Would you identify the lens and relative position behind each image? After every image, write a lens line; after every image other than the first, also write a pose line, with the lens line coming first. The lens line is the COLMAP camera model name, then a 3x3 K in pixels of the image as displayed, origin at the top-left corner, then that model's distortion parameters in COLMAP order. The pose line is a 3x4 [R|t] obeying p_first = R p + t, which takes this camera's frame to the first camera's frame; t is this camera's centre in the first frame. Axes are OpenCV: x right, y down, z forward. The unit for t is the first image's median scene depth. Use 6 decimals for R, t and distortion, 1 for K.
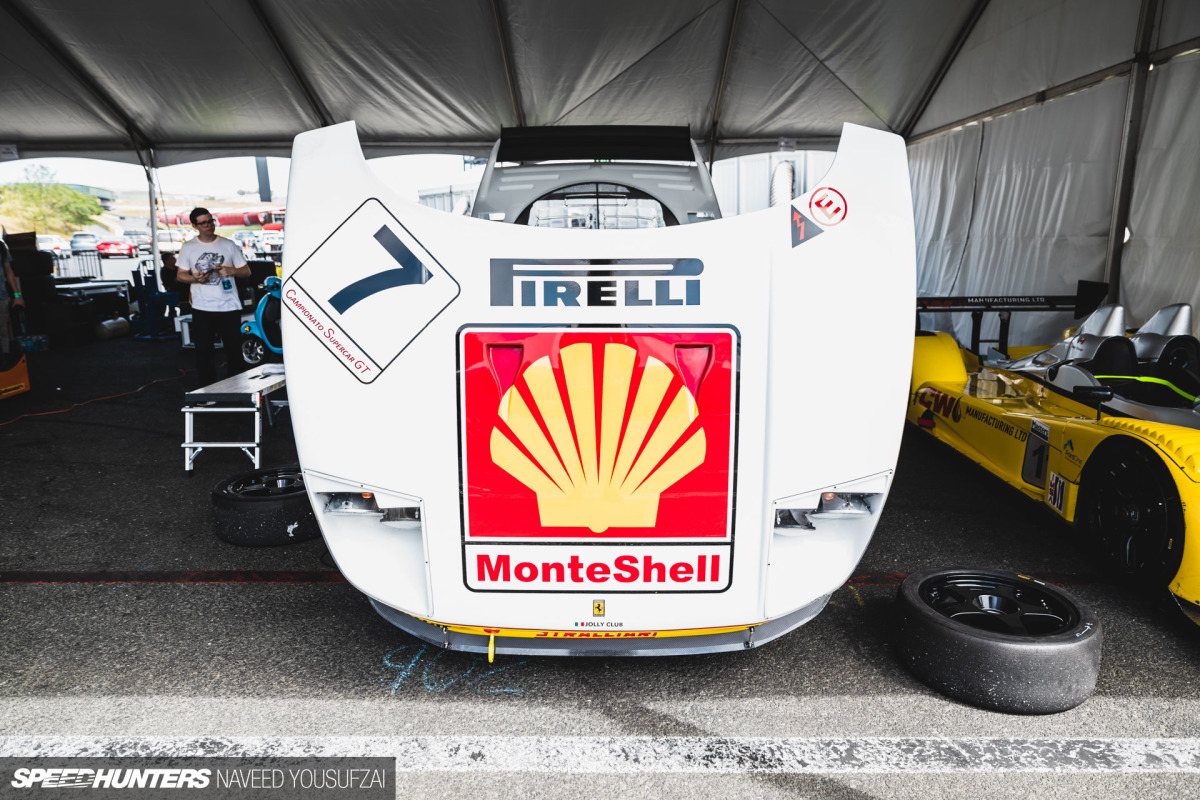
lens RADIAL K [[801.5, 0, 600.0], [0, 801.5, 400.0], [0, 0, 1]] dist [0.015431, -0.006075]
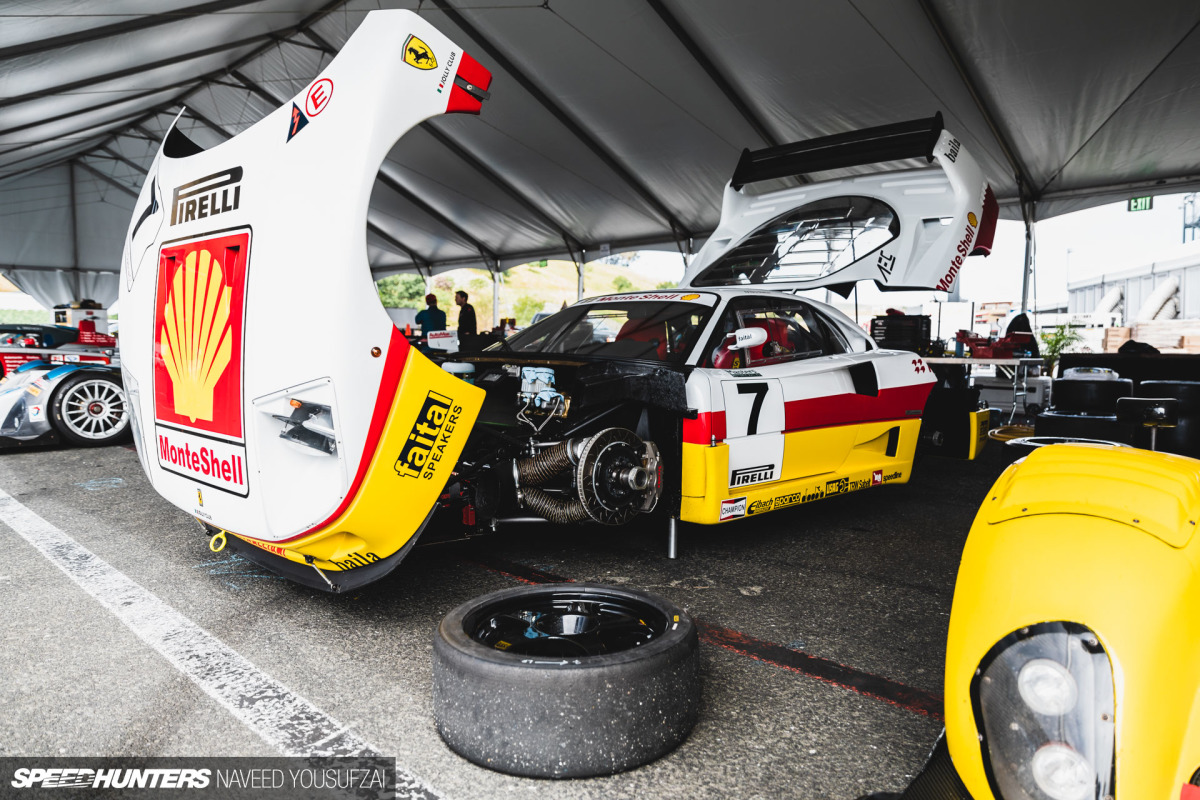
lens RADIAL K [[821.7, 0, 580.4], [0, 821.7, 391.6], [0, 0, 1]] dist [0.011341, 0.002333]
pose [[0.710088, 0.057455, -0.701765, 1.144989], [-0.153355, 0.985359, -0.074499, 0.122906], [0.687210, 0.160520, 0.708502, 0.541855]]
